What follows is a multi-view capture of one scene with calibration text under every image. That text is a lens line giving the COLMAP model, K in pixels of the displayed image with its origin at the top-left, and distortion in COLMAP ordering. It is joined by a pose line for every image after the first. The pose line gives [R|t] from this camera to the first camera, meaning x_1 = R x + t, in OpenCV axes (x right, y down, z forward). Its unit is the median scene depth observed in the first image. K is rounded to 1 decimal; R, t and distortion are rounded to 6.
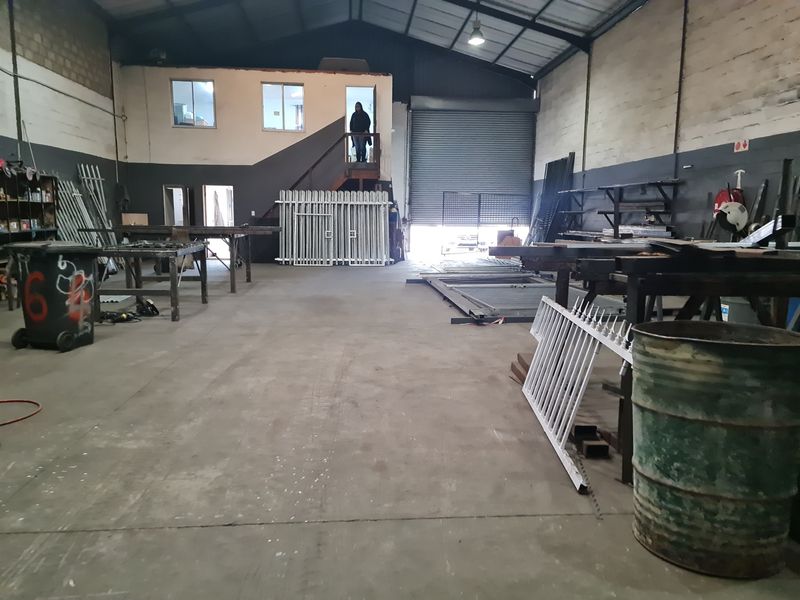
lens RADIAL K [[636.7, 0, 411.1], [0, 636.7, 304.2], [0, 0, 1]] dist [0.115200, -0.114238]
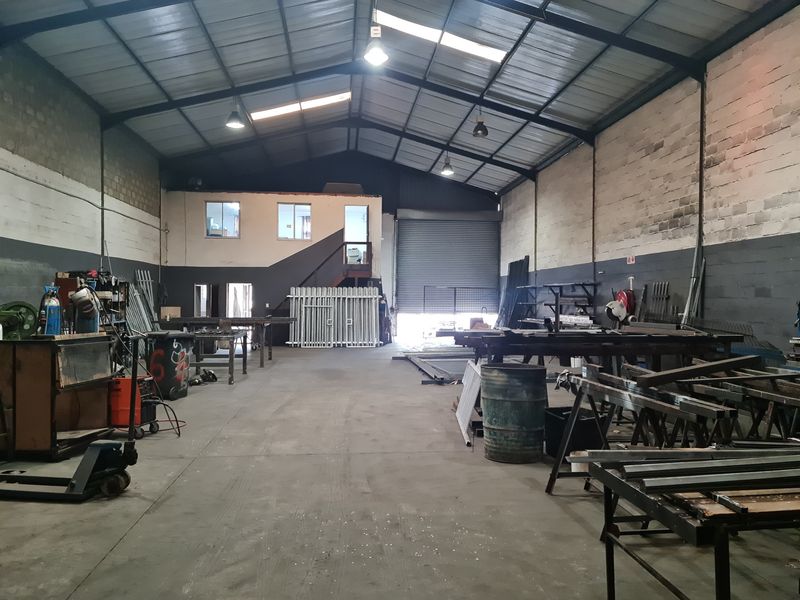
lens RADIAL K [[636.7, 0, 411.1], [0, 636.7, 304.2], [0, 0, 1]] dist [0.115200, -0.114238]
pose [[0.999866, -0.003894, 0.015921, 0.007908], [0.005968, 0.991184, -0.132356, 0.020140], [-0.015265, 0.132433, 0.991074, -0.224141]]
